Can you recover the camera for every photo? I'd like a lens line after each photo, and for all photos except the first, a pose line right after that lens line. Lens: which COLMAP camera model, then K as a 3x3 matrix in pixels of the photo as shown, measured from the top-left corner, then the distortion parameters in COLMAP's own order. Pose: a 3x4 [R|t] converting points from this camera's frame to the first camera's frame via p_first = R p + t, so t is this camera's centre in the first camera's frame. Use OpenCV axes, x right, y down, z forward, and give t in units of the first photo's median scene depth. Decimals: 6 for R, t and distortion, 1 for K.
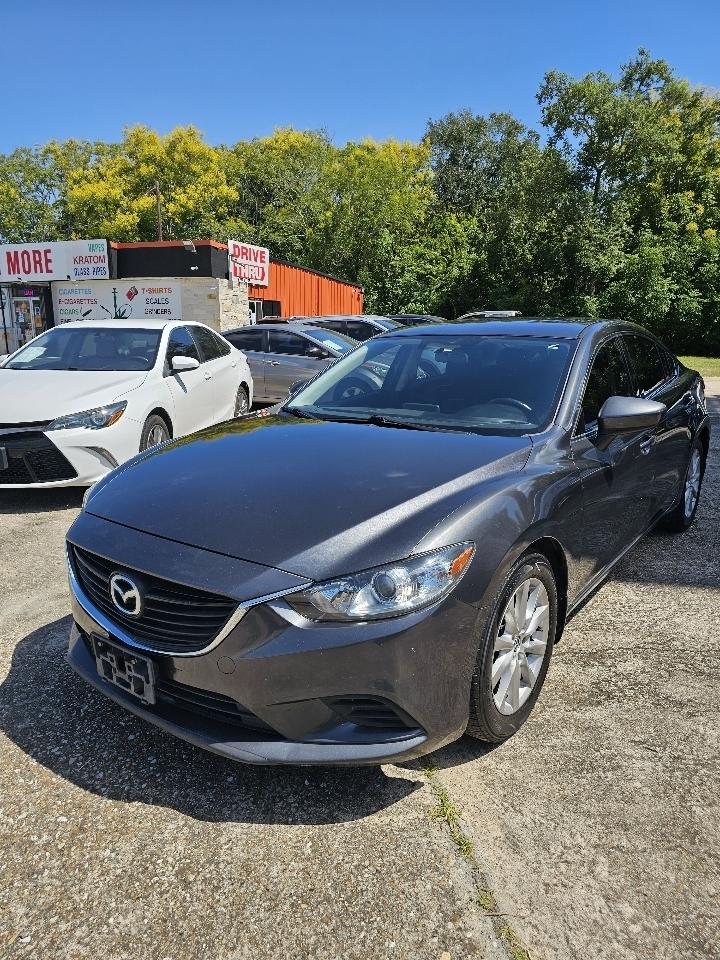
lens RADIAL K [[635.0, 0, 361.3], [0, 635.0, 484.1], [0, 0, 1]] dist [0.051983, -0.040427]
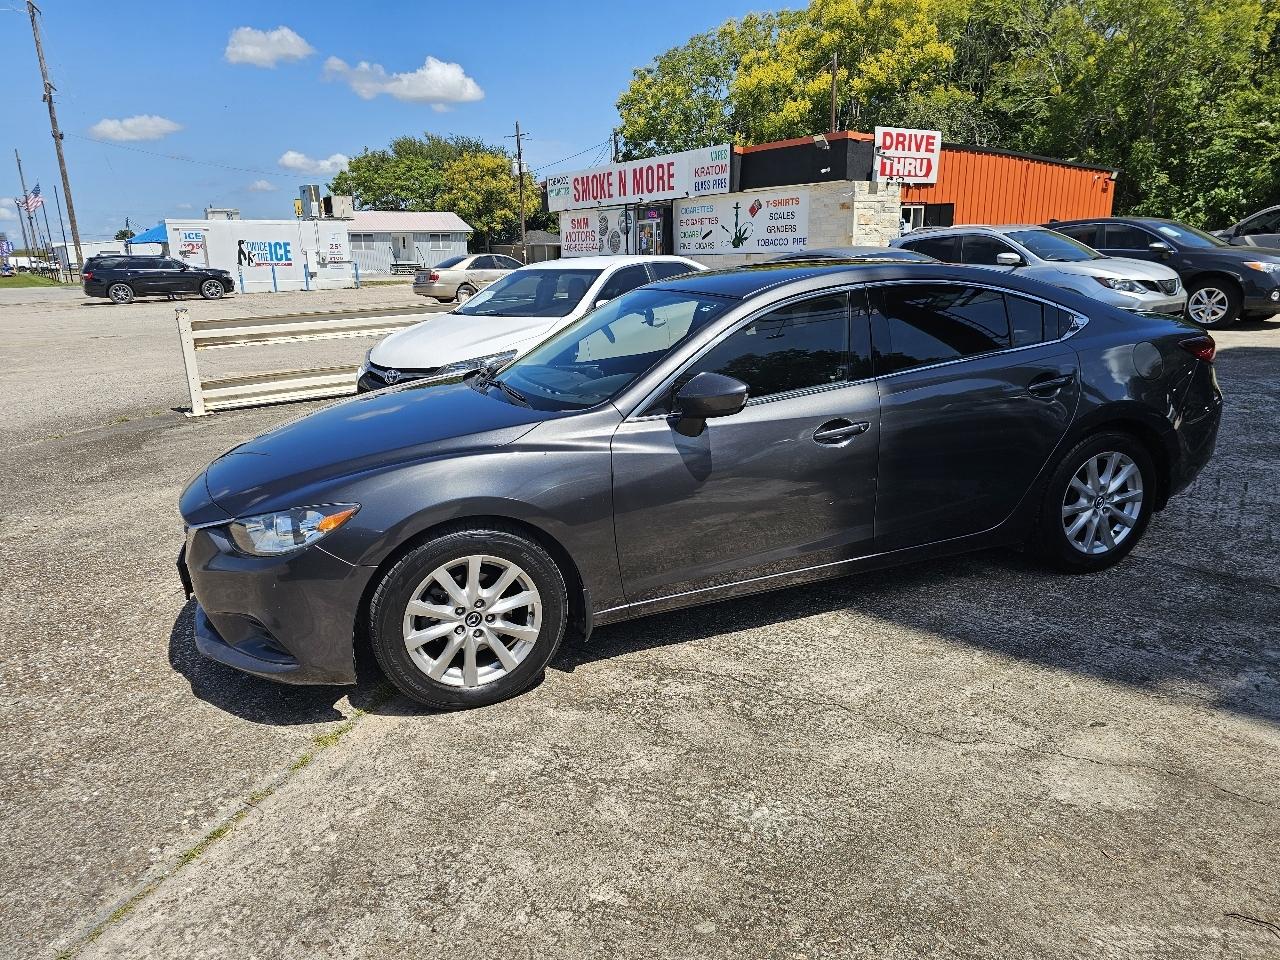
lens RADIAL K [[846.6, 0, 632.6], [0, 846.6, 478.7], [0, 0, 1]] dist [0.051983, -0.040427]
pose [[0.849646, 0.107131, -0.516356, 0.101358], [-0.090199, 0.994242, 0.057861, -0.005896], [0.519582, -0.002587, 0.854417, 0.000513]]
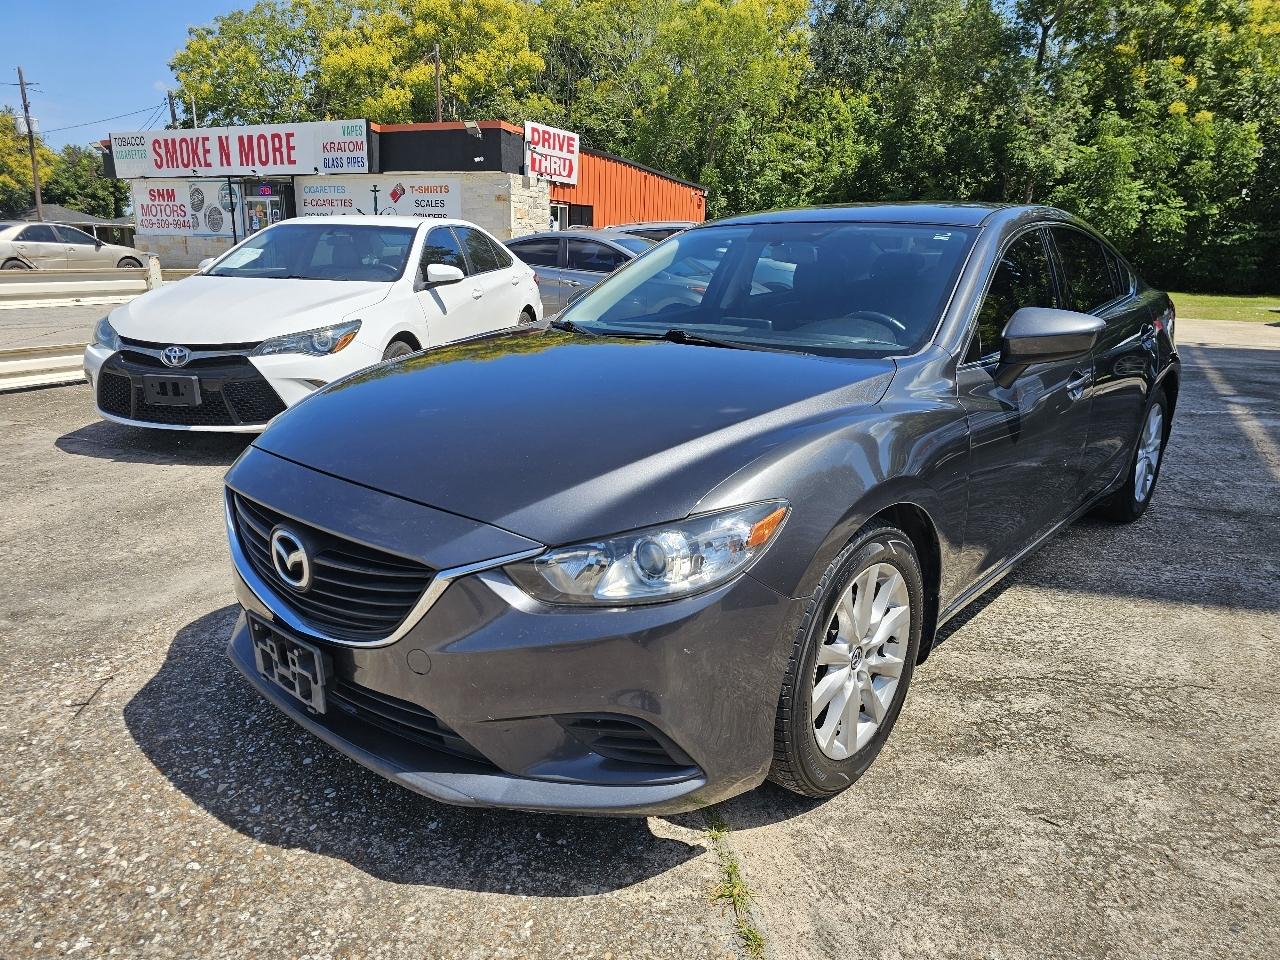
lens RADIAL K [[850.8, 0, 640.0], [0, 850.8, 480.0], [0, 0, 1]] dist [0.043188, -0.023316]
pose [[0.997112, 0.034631, -0.067595, 0.006181], [-0.032931, 0.999117, 0.026096, 0.003974], [0.068439, -0.023795, 0.997371, 0.006958]]
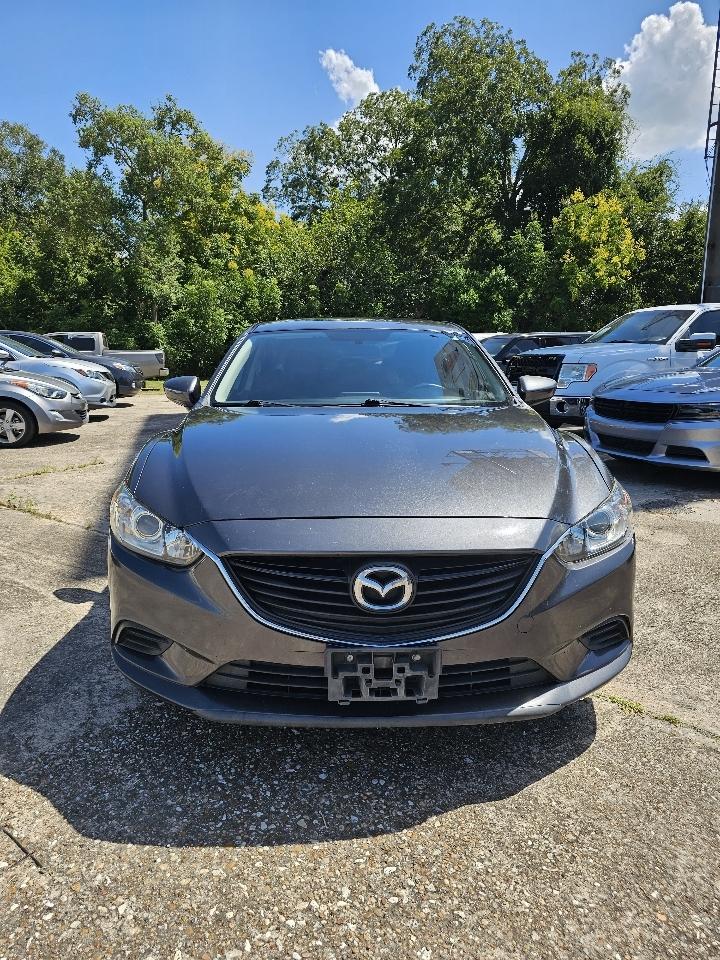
lens RADIAL K [[638.1, 0, 360.0], [0, 638.1, 480.0], [0, 0, 1]] dist [0.043188, -0.023316]
pose [[0.779484, -0.116949, 0.615408, -0.073172], [0.146949, 0.989142, 0.001844, 0.001731], [-0.608942, 0.088996, 0.788207, 0.025762]]
